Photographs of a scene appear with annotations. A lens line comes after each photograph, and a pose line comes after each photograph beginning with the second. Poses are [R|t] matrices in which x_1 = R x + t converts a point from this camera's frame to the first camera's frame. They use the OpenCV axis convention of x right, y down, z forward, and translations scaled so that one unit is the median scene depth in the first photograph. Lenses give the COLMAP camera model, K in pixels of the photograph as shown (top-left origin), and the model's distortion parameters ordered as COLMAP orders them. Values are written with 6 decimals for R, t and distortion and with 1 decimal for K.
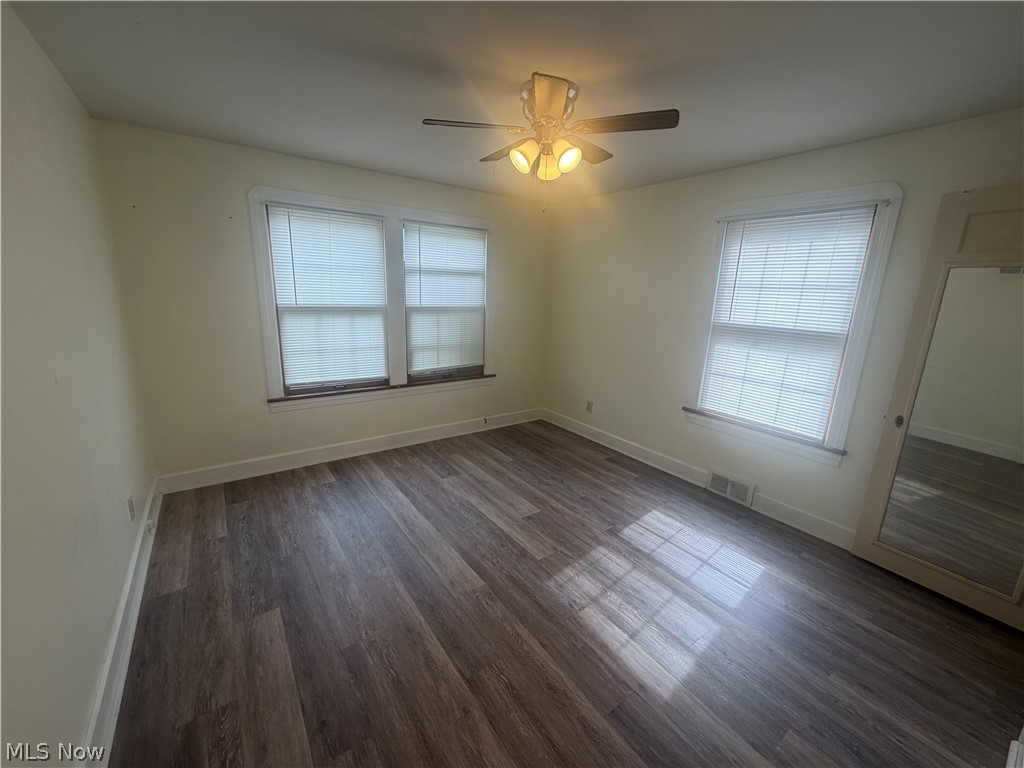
lens RADIAL K [[410.0, 0, 514.8], [0, 410.0, 386.4], [0, 0, 1]] dist [0.014182, 0.000026]
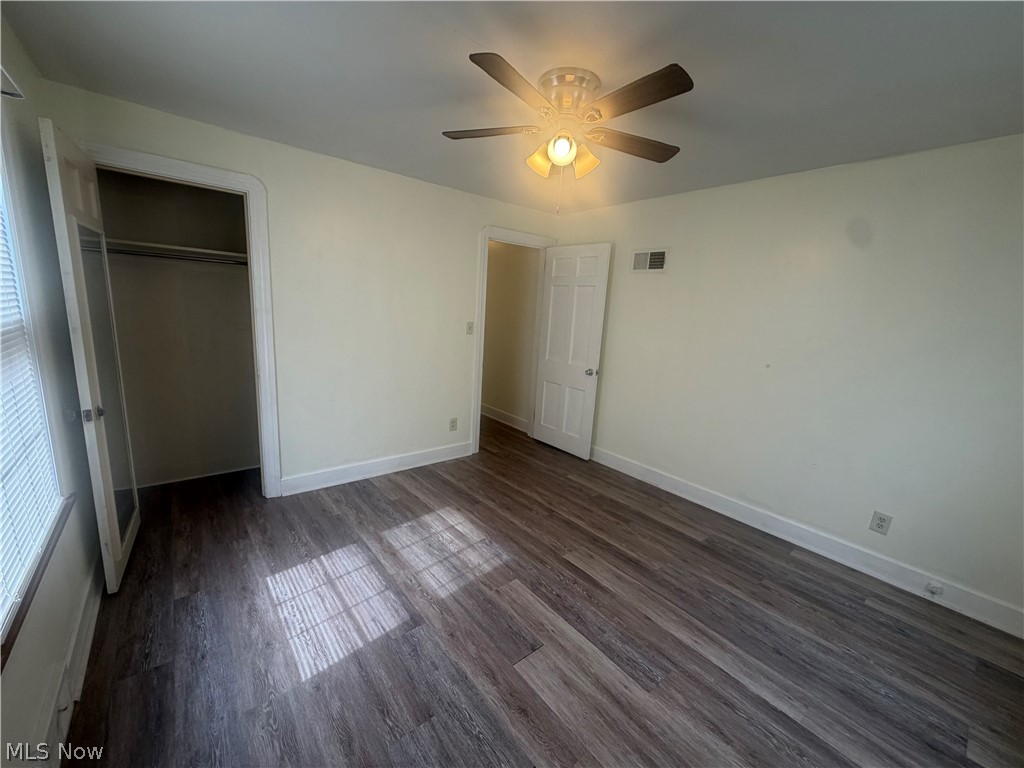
lens RADIAL K [[410.0, 0, 512.6], [0, 410.0, 381.8], [0, 0, 1]] dist [0.014182, 0.000026]
pose [[-0.993435, -0.085355, -0.076169, 0.172532], [-0.109195, 0.906032, 0.408880, -0.364527], [0.034111, 0.414513, -0.909404, 1.615022]]
